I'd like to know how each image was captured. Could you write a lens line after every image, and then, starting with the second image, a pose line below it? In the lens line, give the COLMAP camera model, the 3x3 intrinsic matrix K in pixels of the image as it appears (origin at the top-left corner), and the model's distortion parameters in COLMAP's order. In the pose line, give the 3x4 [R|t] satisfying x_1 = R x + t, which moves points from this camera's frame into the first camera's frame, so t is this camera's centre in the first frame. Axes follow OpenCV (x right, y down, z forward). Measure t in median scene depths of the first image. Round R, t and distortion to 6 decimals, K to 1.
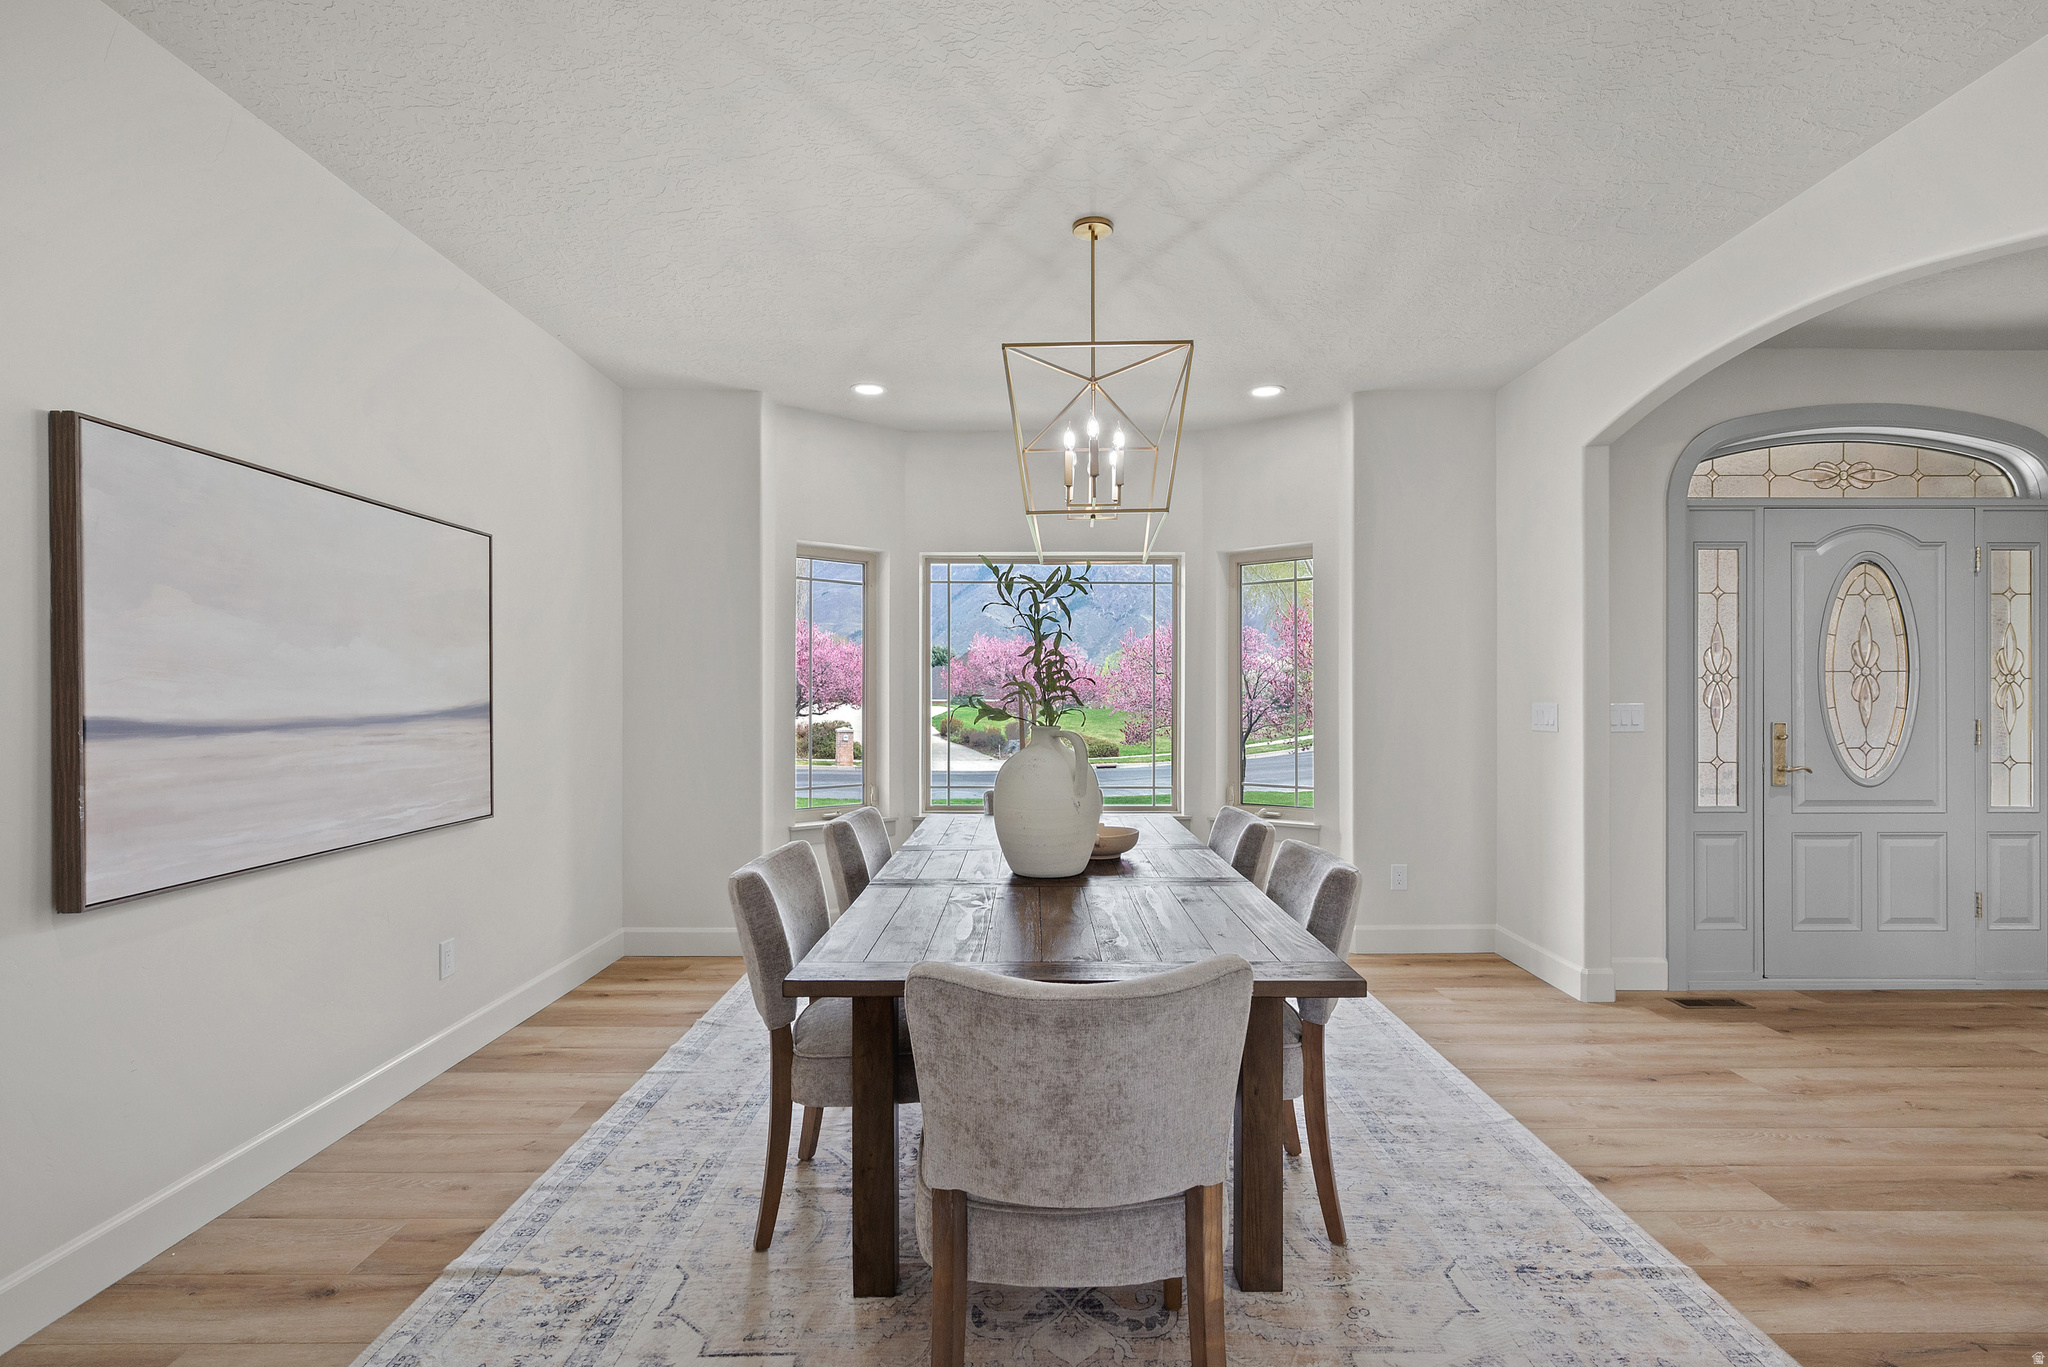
lens RADIAL K [[931.8, 0, 1033.6], [0, 931.8, 690.7], [0, 0, 1]] dist [-0.002493, -0.001867]
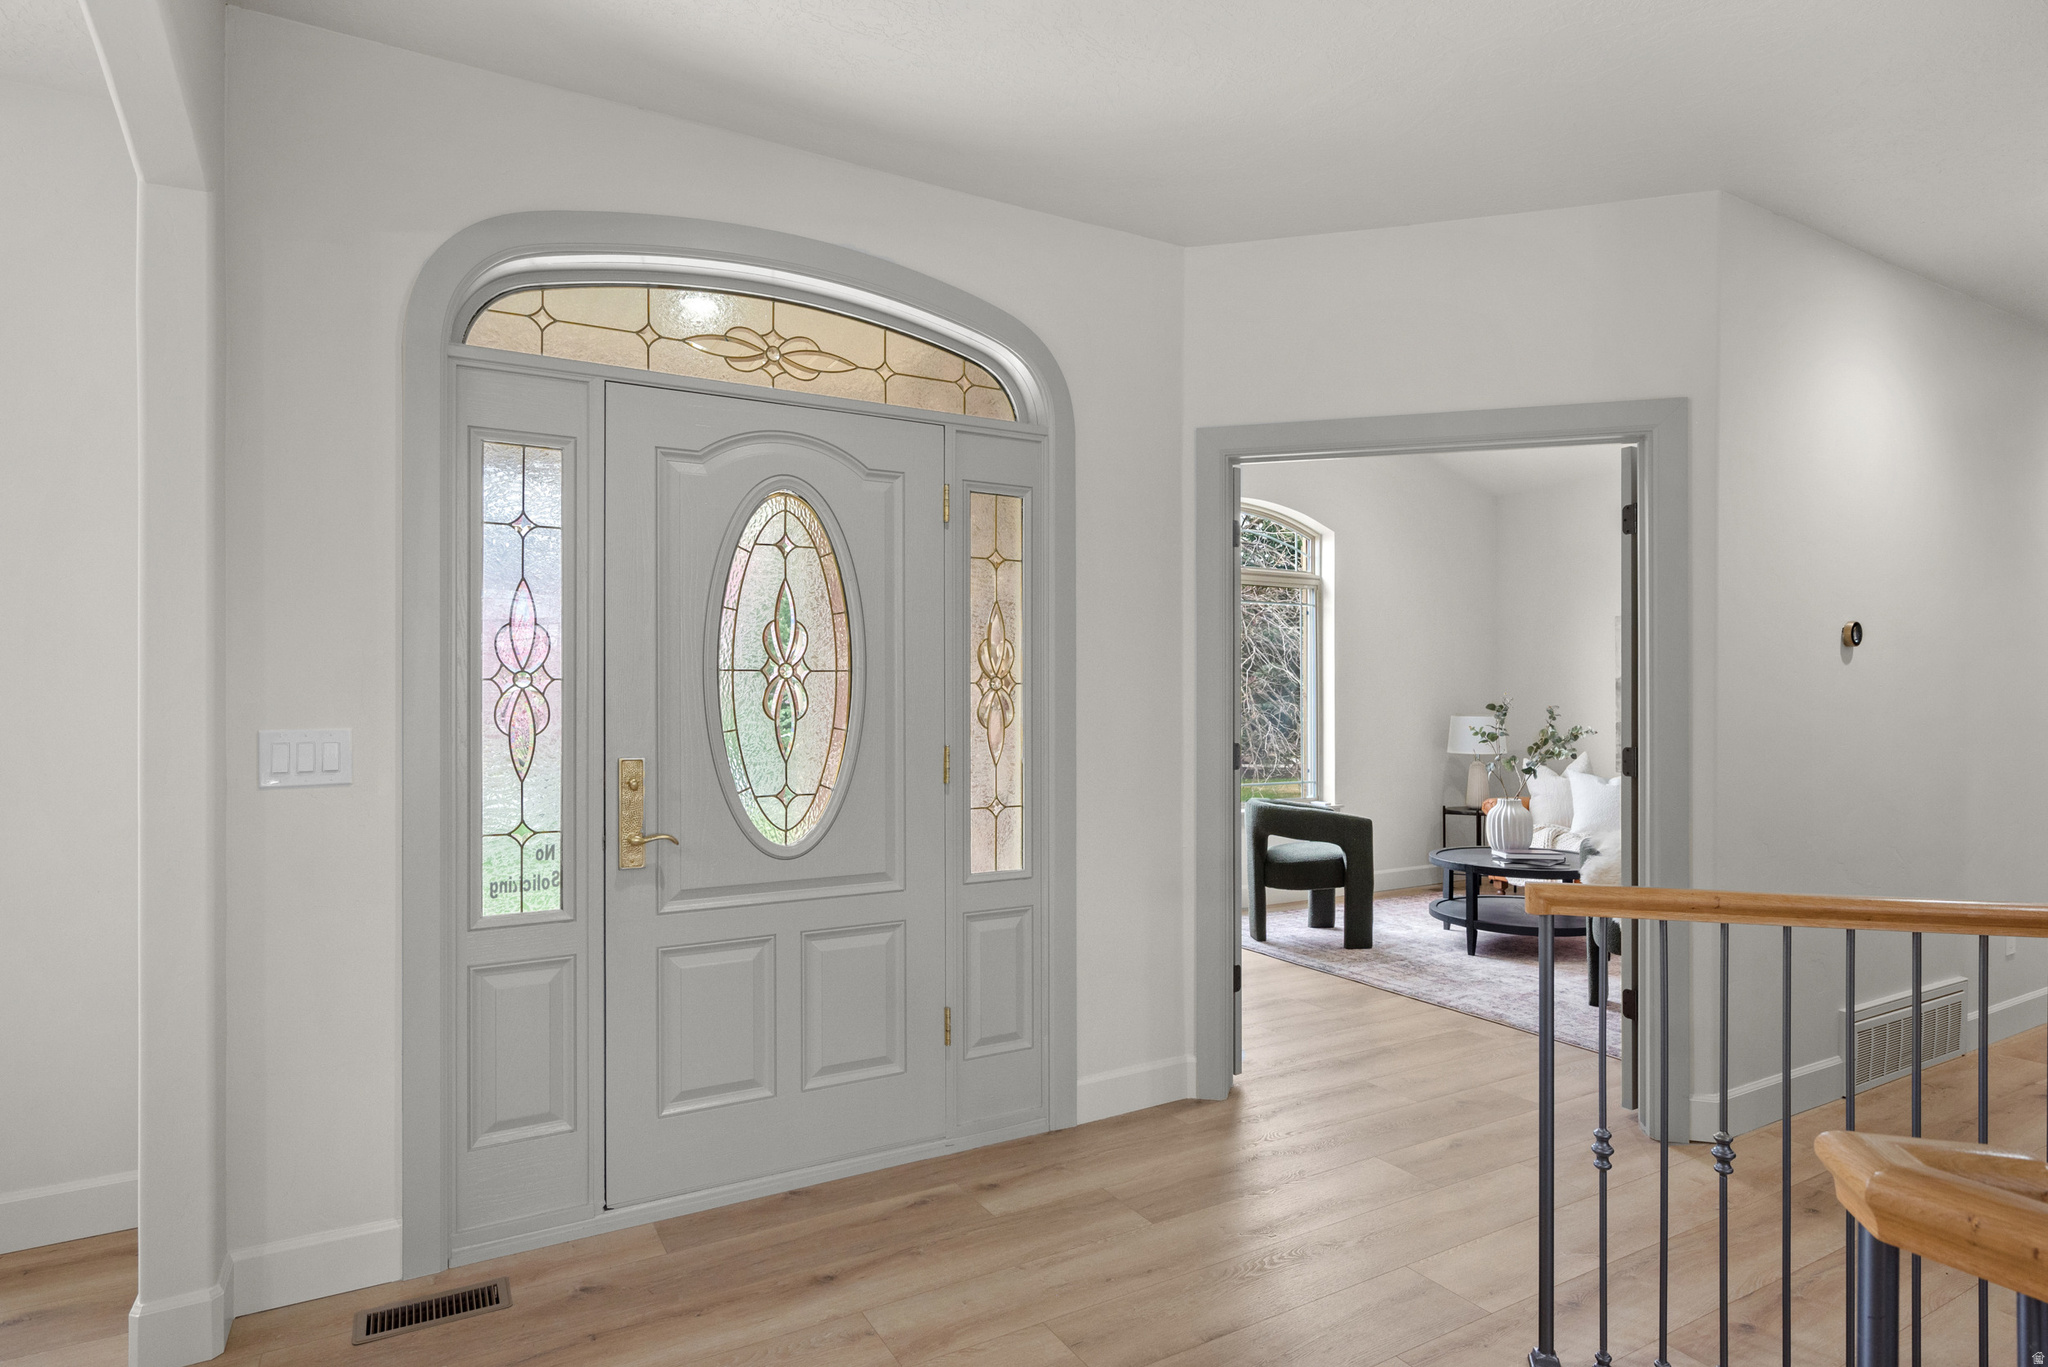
lens RADIAL K [[1077.5, 0, 1022.5], [0, 1077.5, 686.4], [0, 0, 1]] dist [-0.004758, -0.000399]
pose [[0.866548, 0.005289, 0.499066, 0.675475], [-0.000831, 0.999958, -0.009155, -0.003967], [-0.499094, 0.007519, 0.866515, 0.303768]]
